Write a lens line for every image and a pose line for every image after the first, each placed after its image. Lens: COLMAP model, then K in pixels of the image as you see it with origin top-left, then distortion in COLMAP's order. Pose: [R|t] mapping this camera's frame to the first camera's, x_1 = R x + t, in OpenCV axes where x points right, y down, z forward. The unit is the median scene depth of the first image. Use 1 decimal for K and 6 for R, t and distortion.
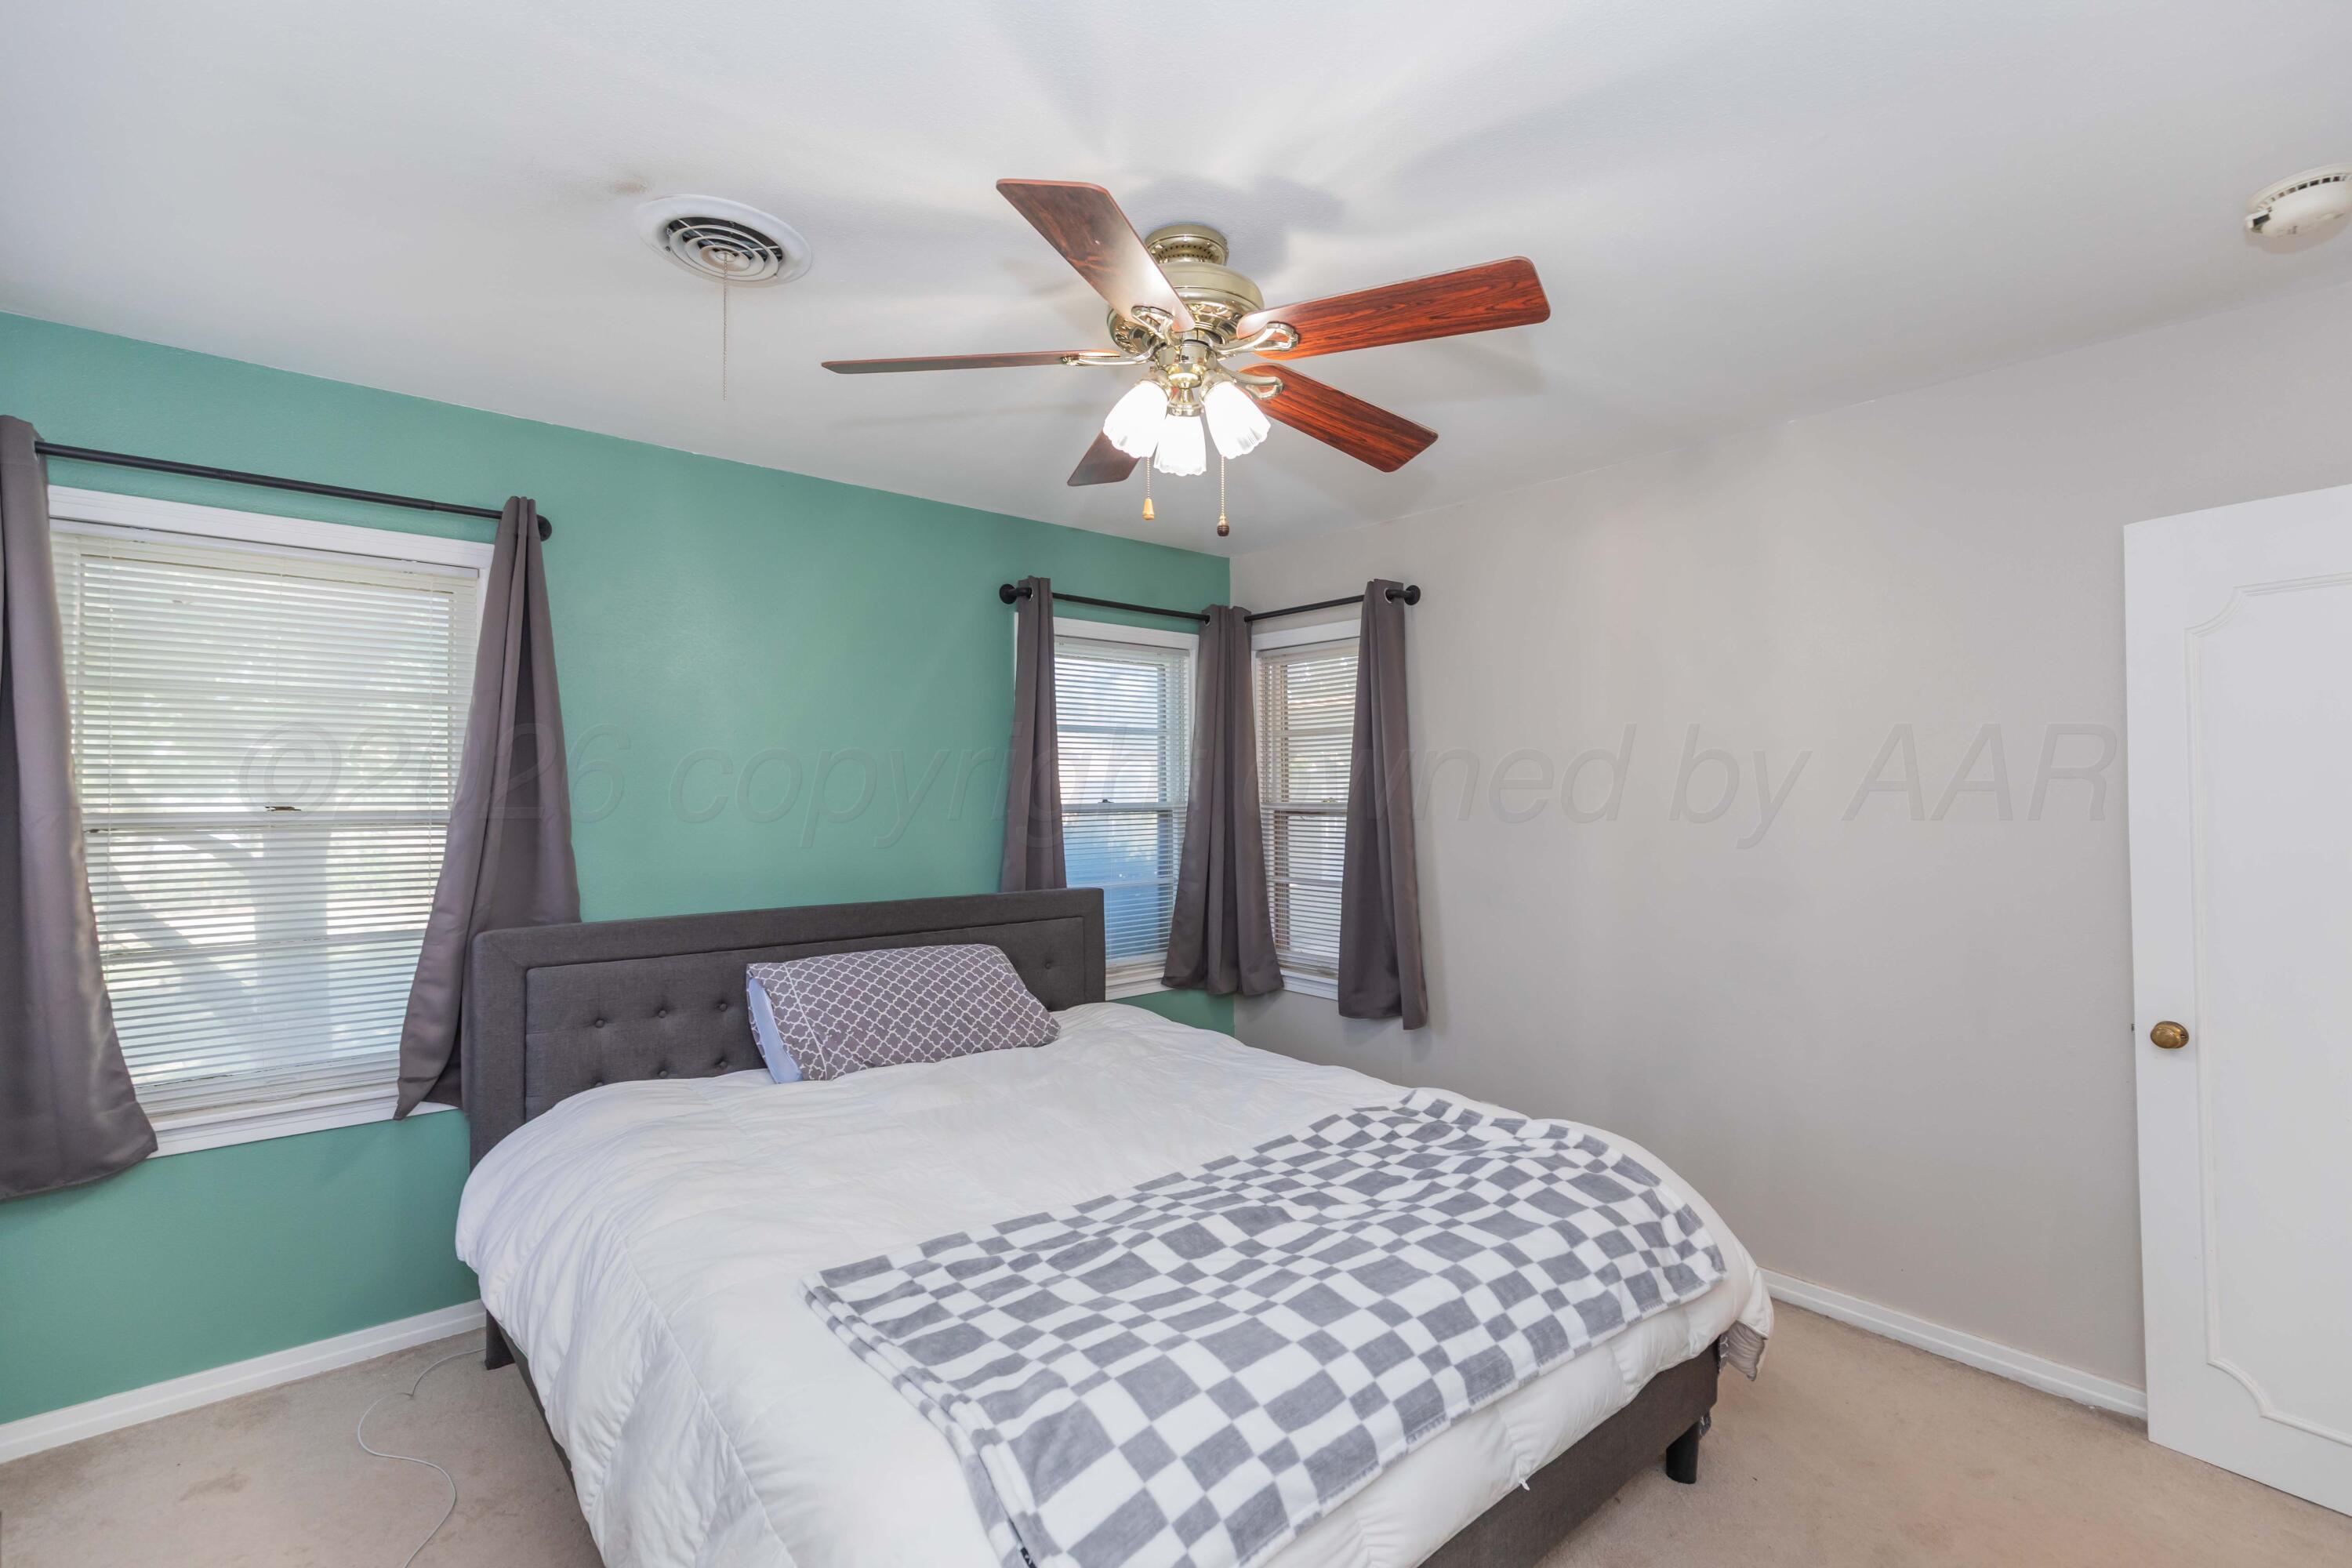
lens RADIAL K [[1084.4, 0, 1183.0], [0, 1084.4, 795.8], [0, 0, 1]] dist [-0.000520, -0.000159]
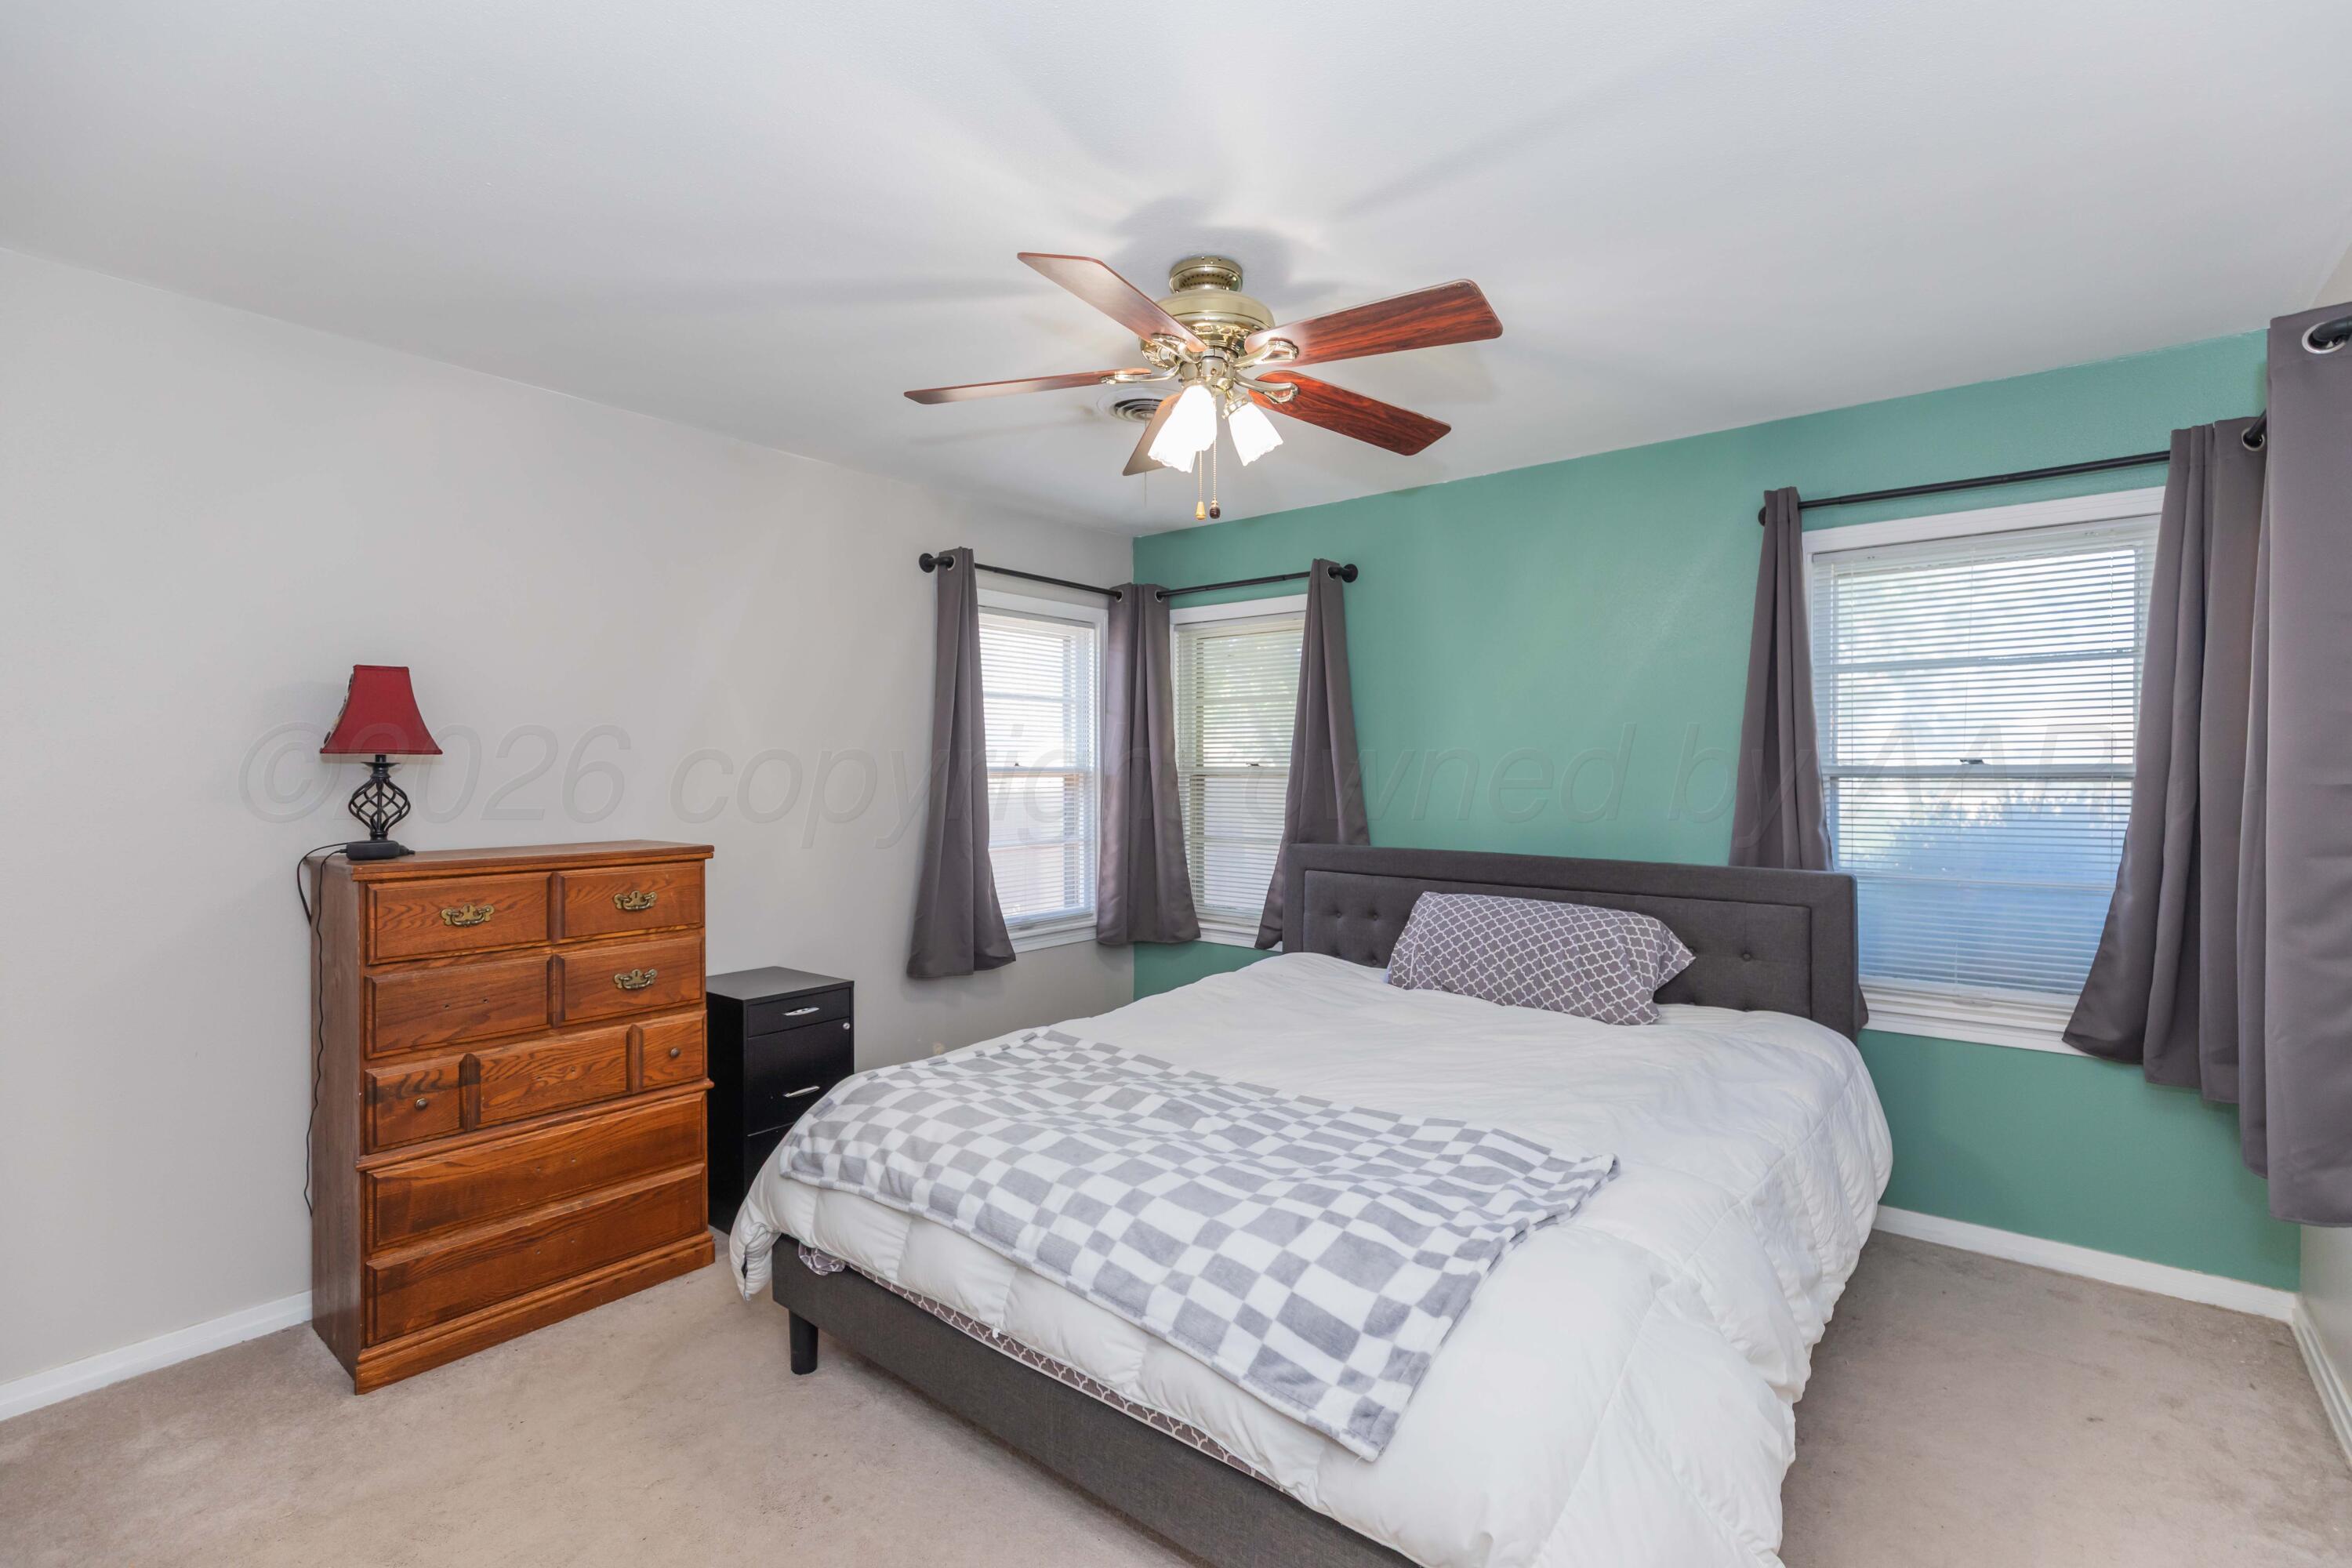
lens RADIAL K [[1084.4, 0, 1183.0], [0, 1084.4, 795.8], [0, 0, 1]] dist [-0.000520, -0.000159]
pose [[0.140419, 0.027293, -0.989716, 0.912174], [-0.001198, 0.999624, 0.027396, 0.013893], [0.990091, -0.002661, 0.140399, 0.636900]]
